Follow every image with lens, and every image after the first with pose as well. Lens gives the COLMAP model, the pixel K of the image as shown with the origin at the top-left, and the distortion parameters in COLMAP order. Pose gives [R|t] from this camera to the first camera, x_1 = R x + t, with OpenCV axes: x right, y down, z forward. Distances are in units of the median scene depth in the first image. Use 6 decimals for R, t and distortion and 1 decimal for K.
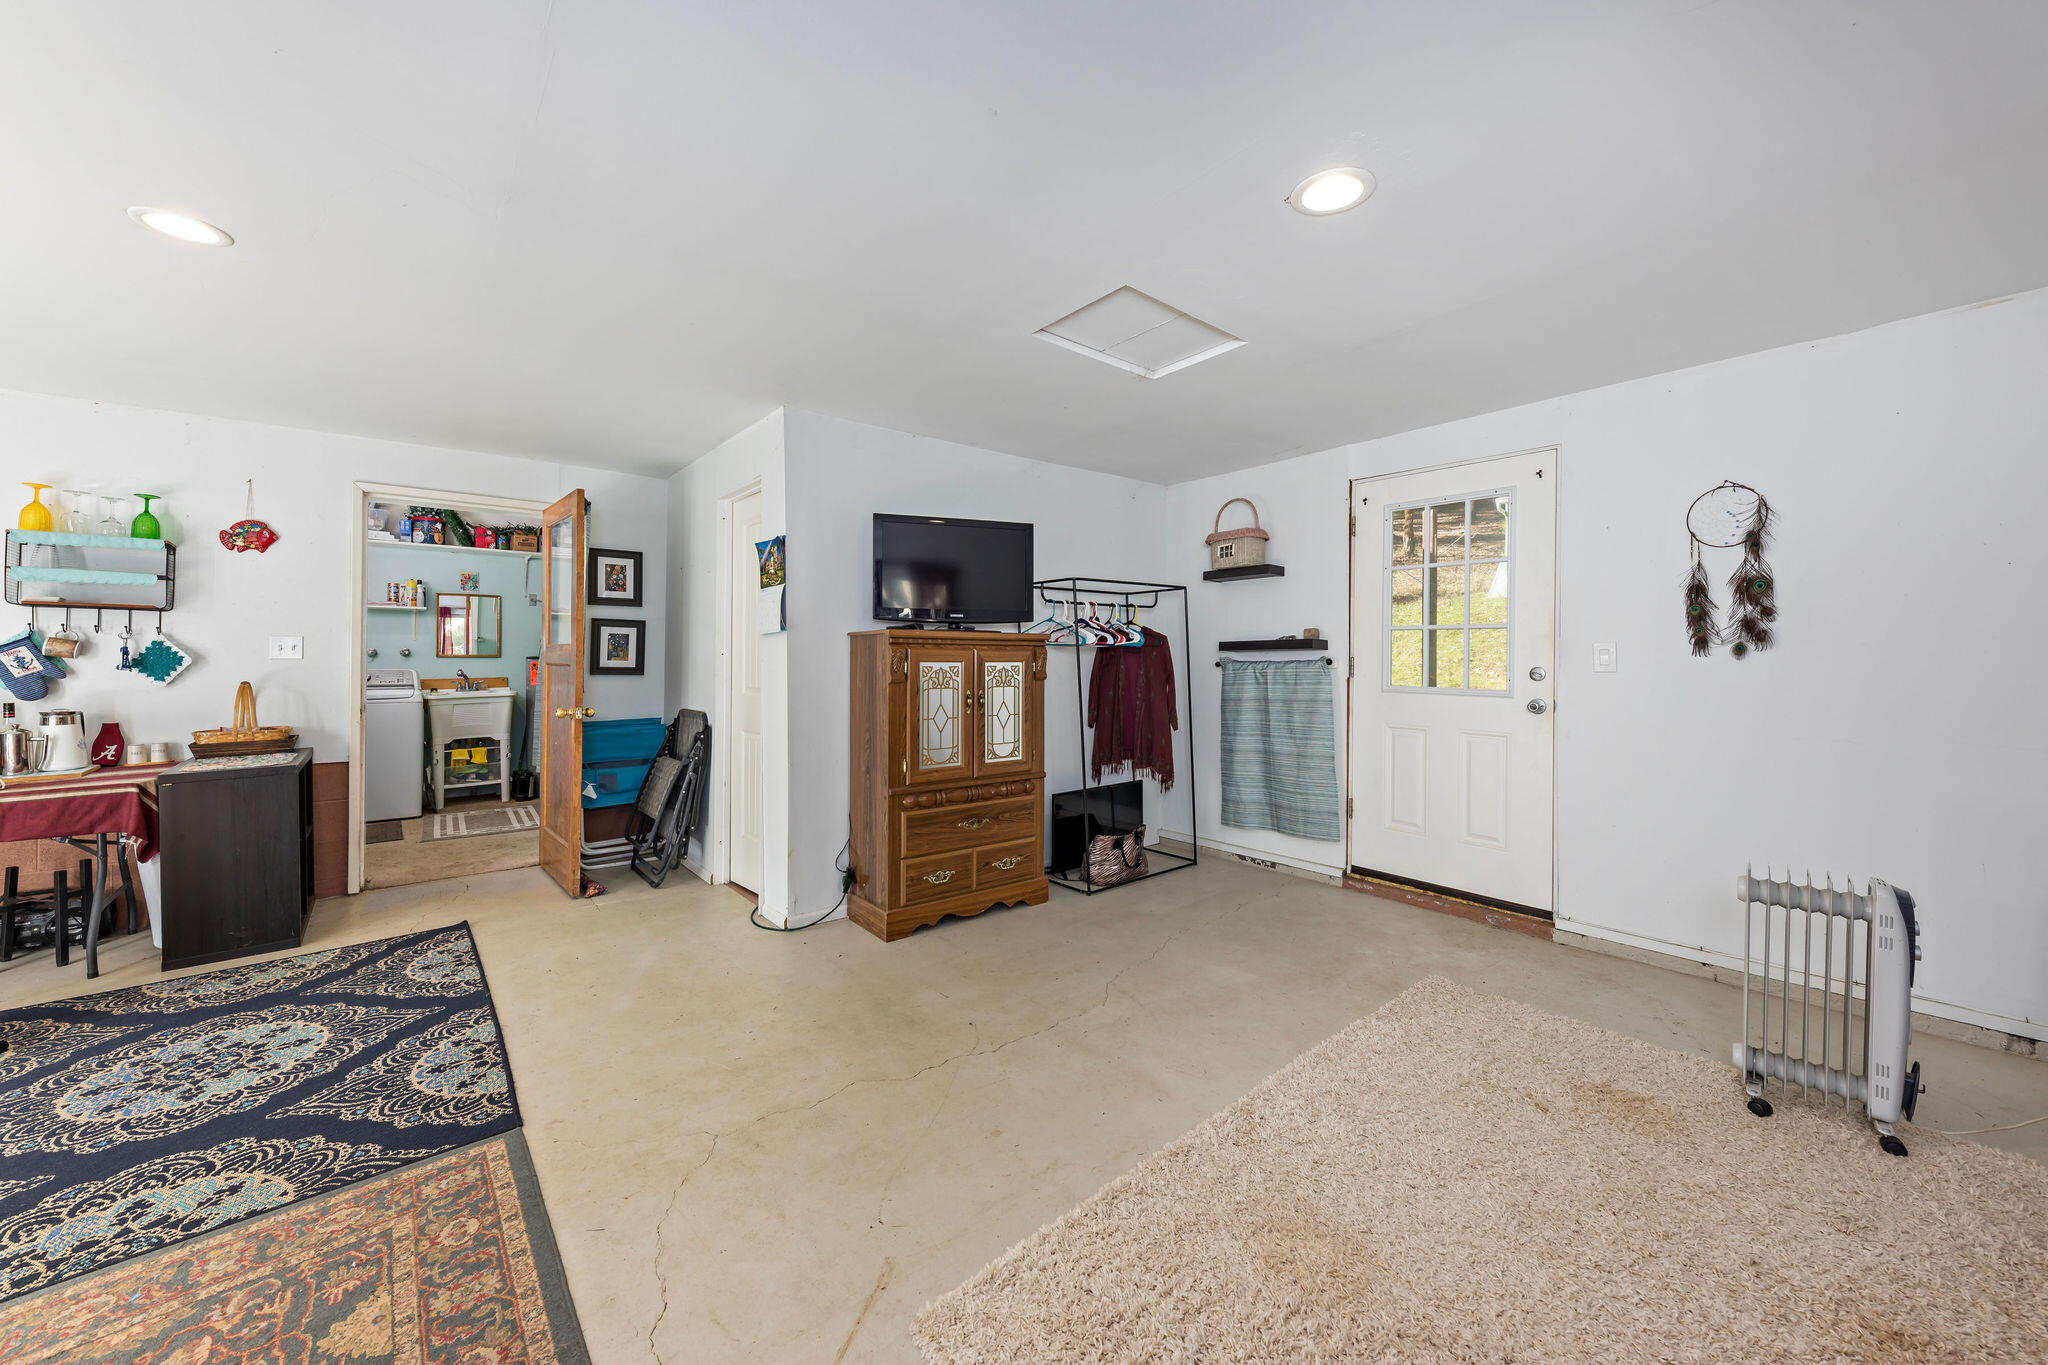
lens RADIAL K [[739.8, 0, 1047.0], [0, 739.8, 655.0], [0, 0, 1]] dist [-0.008230, -0.001013]
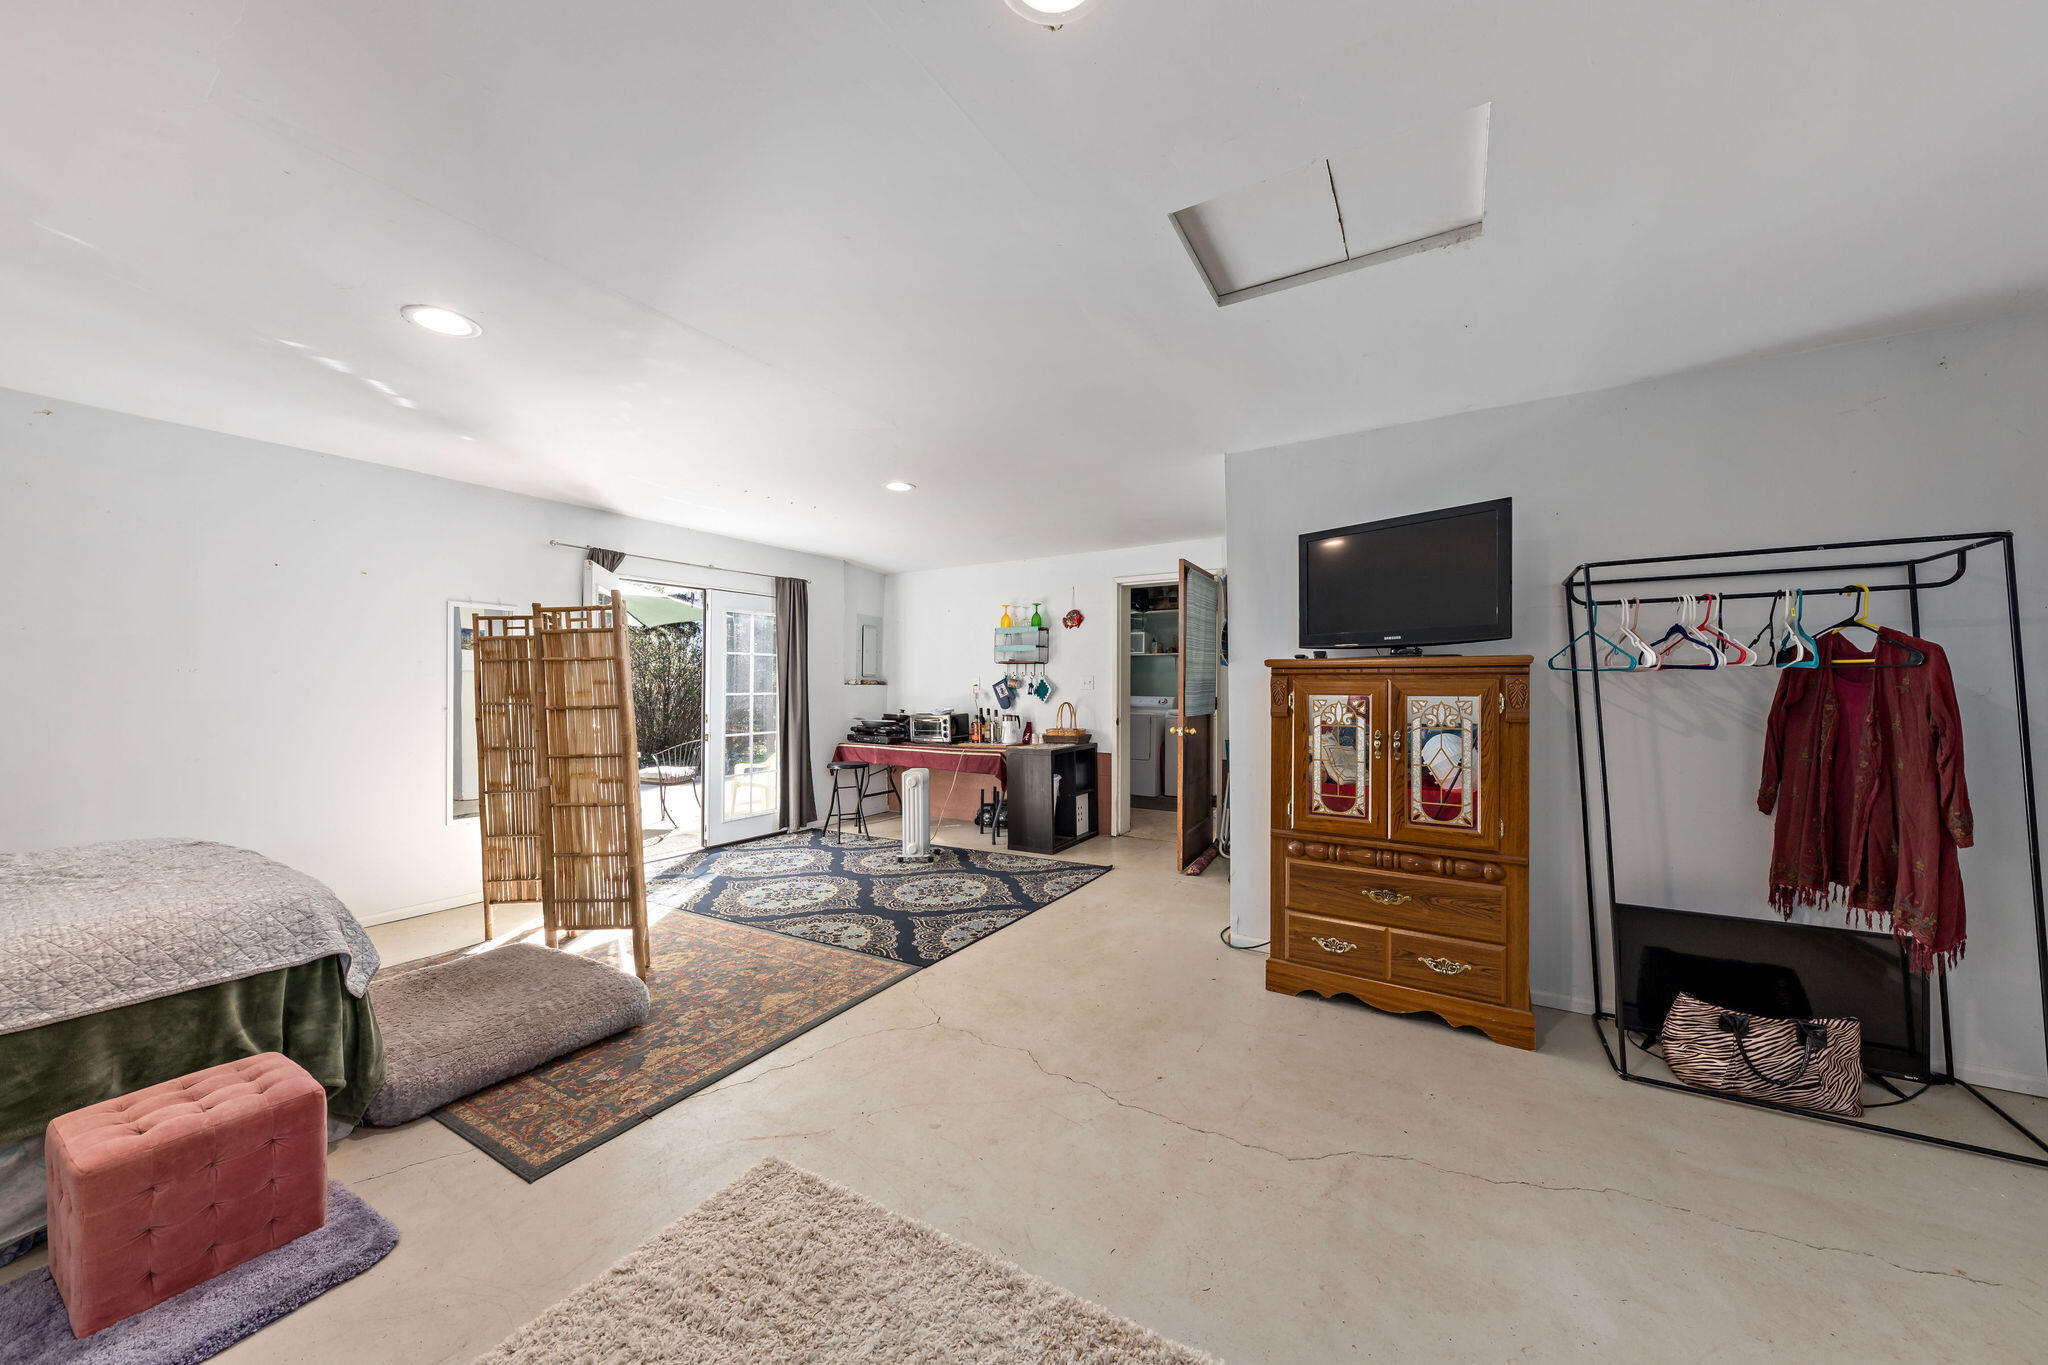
lens RADIAL K [[702.5, 0, 1064.5], [0, 702.5, 684.9], [0, 0, 1]] dist [-0.001861, -0.000577]
pose [[0.339843, -0.003086, -0.940477, 0.524319], [0.004512, 0.999988, -0.001651, -0.002324], [0.940471, -0.003682, 0.339853, 0.433544]]
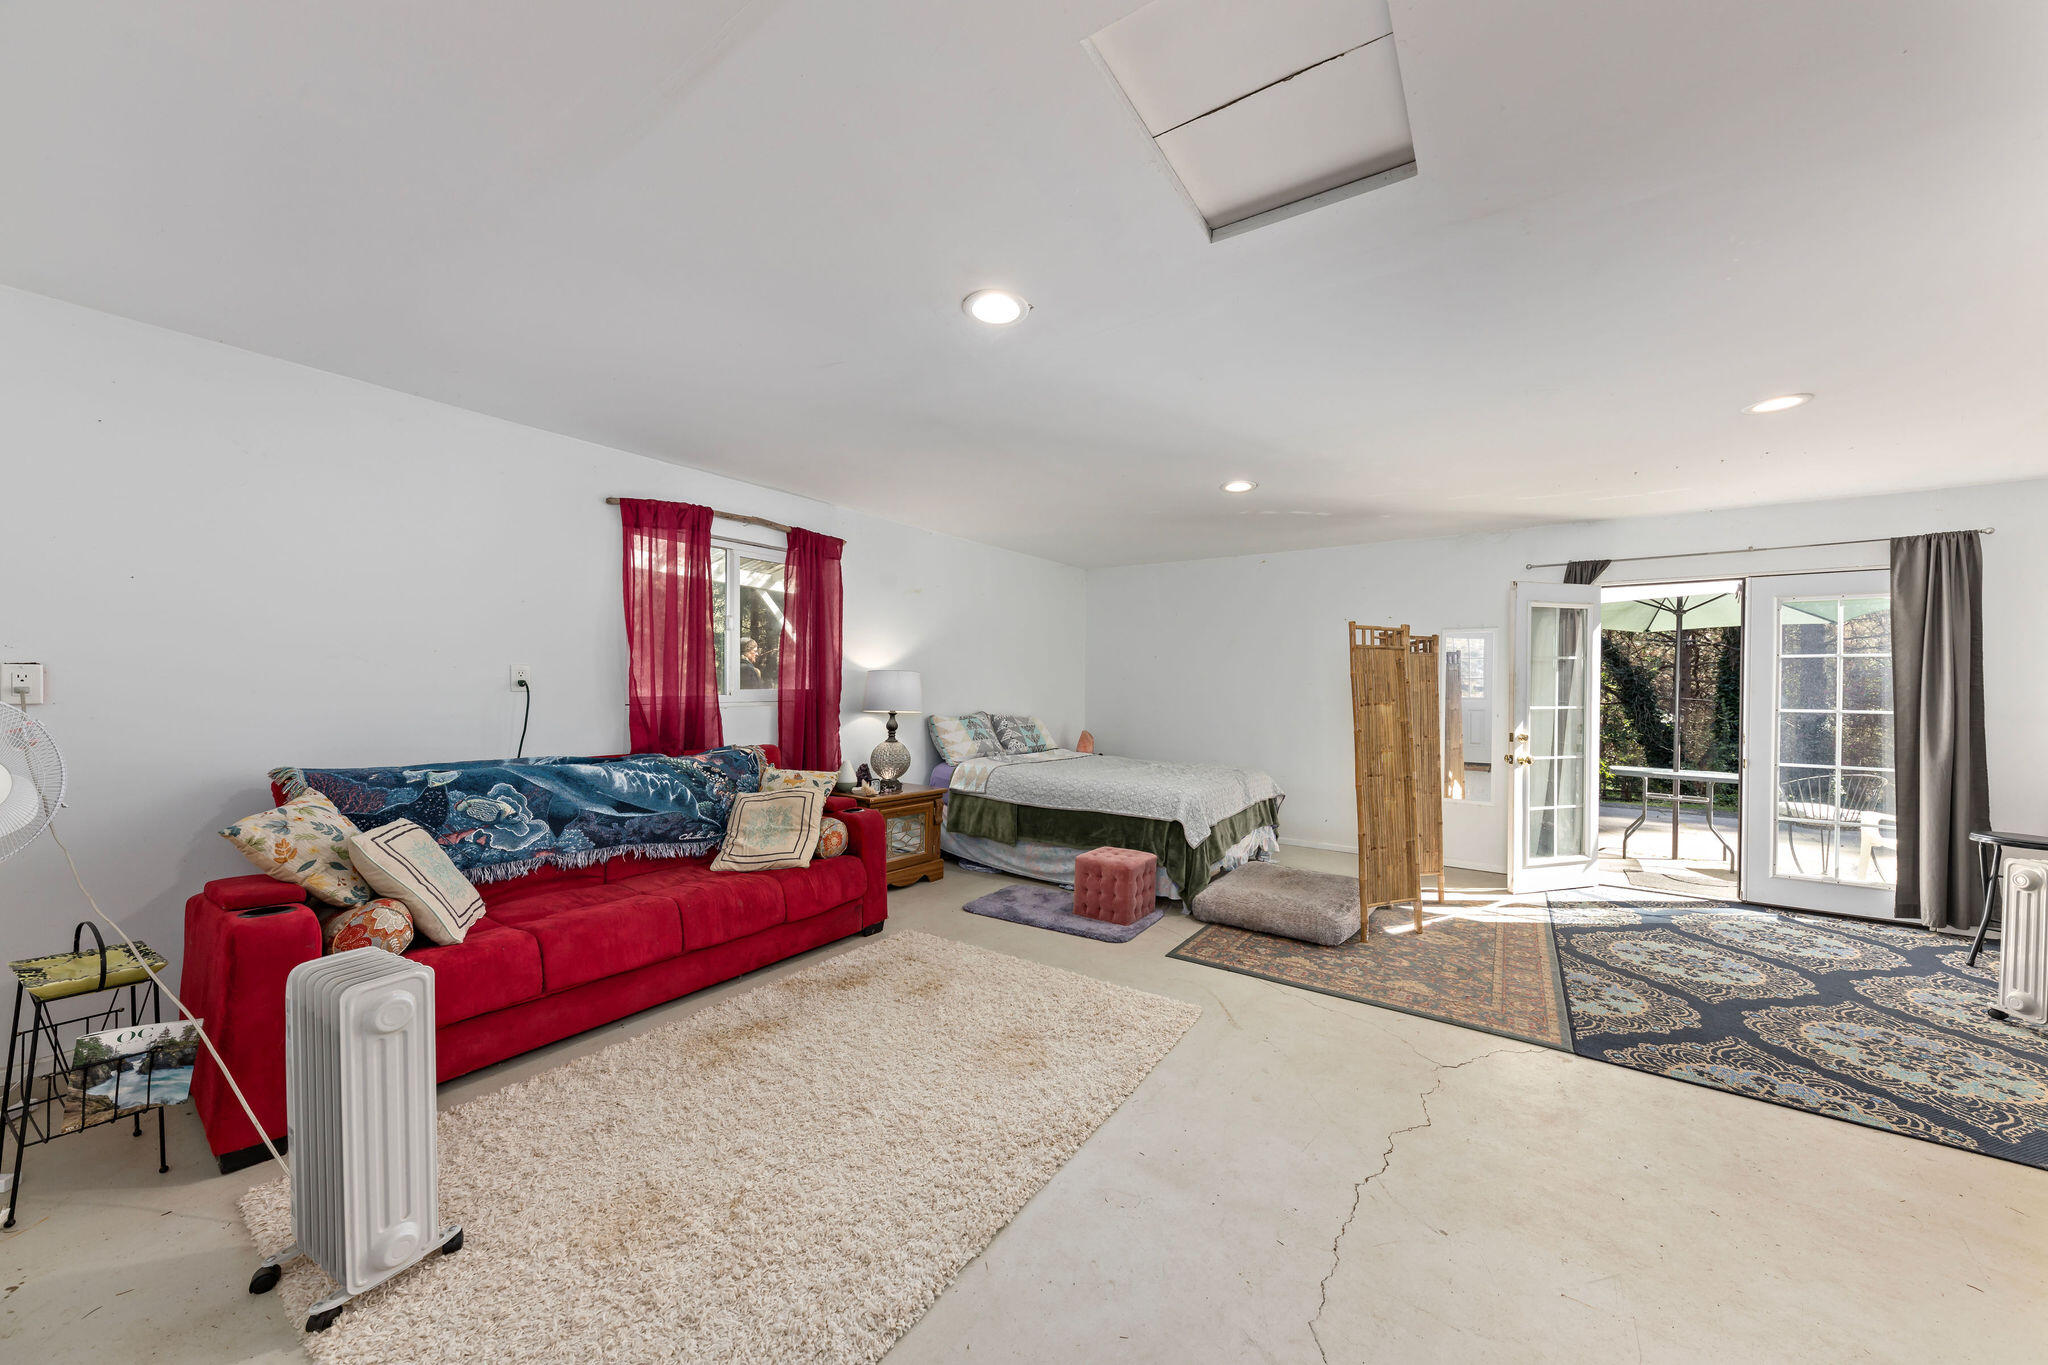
lens RADIAL K [[702.5, 0, 1017.1], [0, 702.5, 693.3], [0, 0, 1]] dist [-0.001861, -0.000577]
pose [[-0.973511, -0.011838, -0.228335, 0.333199], [-0.012391, 0.999923, 0.000986, -0.003561], [0.228306, 0.003789, -0.973582, 1.153972]]
